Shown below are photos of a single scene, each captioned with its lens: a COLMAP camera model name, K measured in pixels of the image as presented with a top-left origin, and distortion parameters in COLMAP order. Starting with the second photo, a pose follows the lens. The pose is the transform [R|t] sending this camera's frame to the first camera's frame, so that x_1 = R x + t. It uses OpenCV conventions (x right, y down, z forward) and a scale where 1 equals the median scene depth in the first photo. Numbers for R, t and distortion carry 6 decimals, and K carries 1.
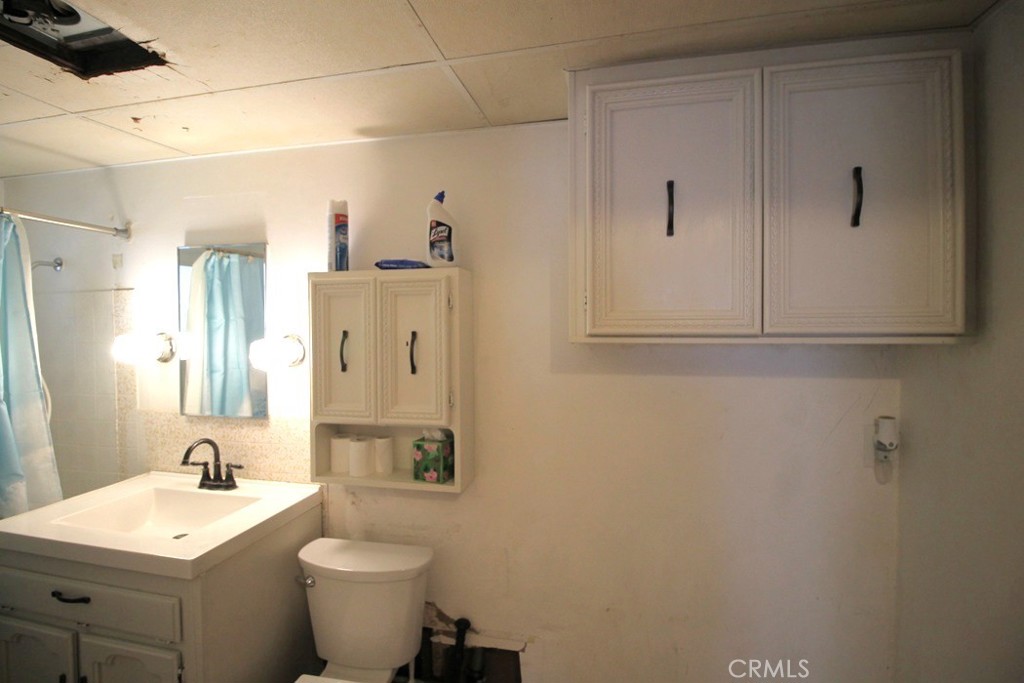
lens RADIAL K [[479.6, 0, 516.4], [0, 479.6, 329.2], [0, 0, 1]] dist [-0.004899, -0.009628]
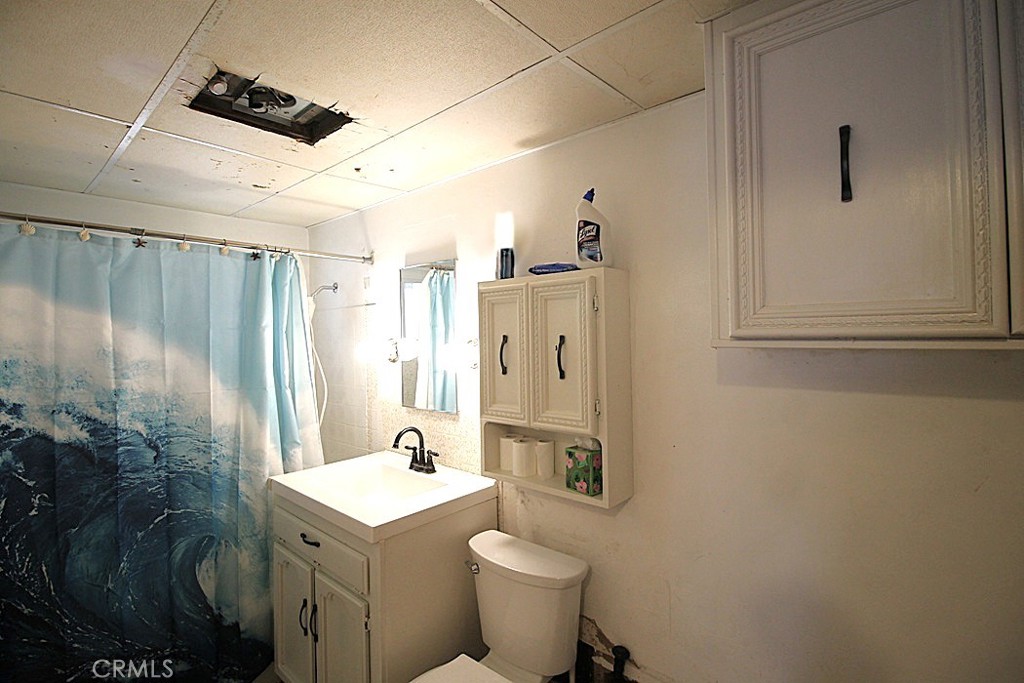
lens RADIAL K [[479.6, 0, 518.1], [0, 479.6, 329.0], [0, 0, 1]] dist [-0.004899, -0.009628]
pose [[0.872637, -0.013555, -0.488181, 0.174714], [0.006337, 0.999845, -0.016434, 0.006202], [0.488328, 0.011247, 0.872588, 0.092125]]
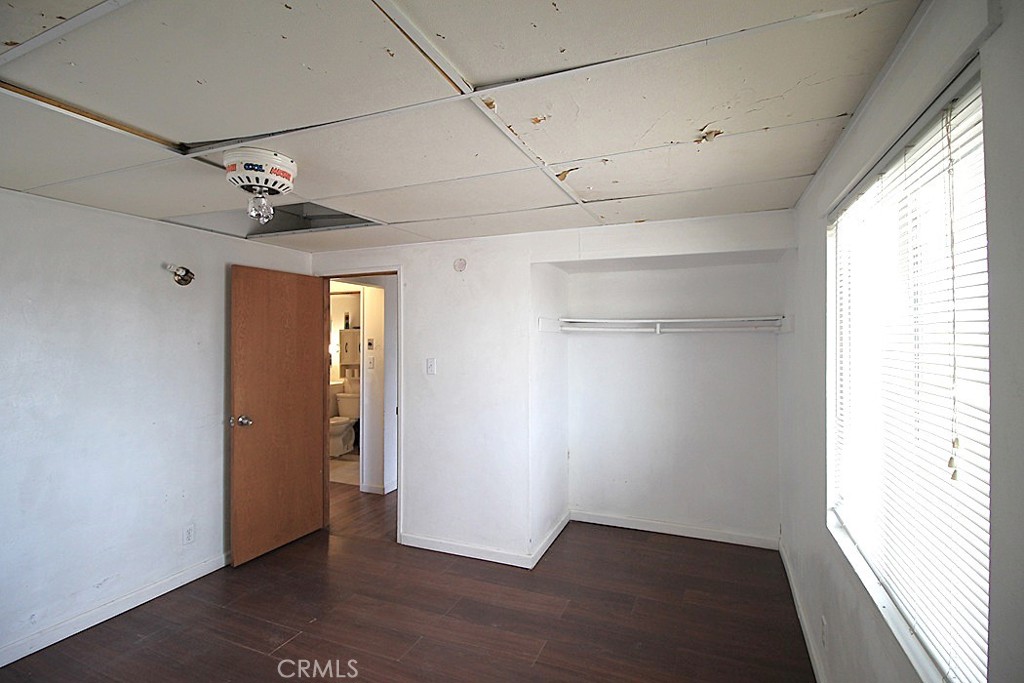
lens RADIAL K [[479.6, 0, 512.5], [0, 479.6, 334.5], [0, 0, 1]] dist [-0.004899, -0.009628]
pose [[0.983328, -0.006879, -0.181710, 1.855889], [0.002360, 0.999683, -0.025072, 0.037134], [0.181825, 0.024225, 0.983032, -2.914850]]
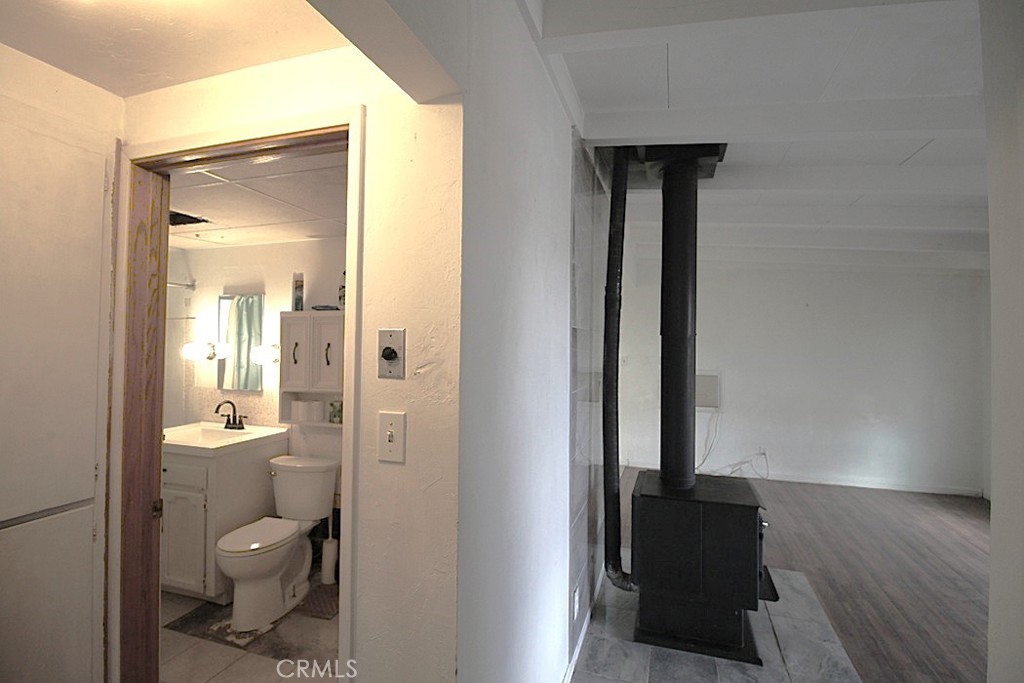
lens RADIAL K [[479.6, 0, 518.2], [0, 479.6, 323.9], [0, 0, 1]] dist [-0.004899, -0.009628]
pose [[0.995221, 0.004407, -0.097547, 0.679116], [-0.008716, 0.999003, -0.043793, 0.004869], [0.097257, 0.044434, 0.994267, -0.781340]]
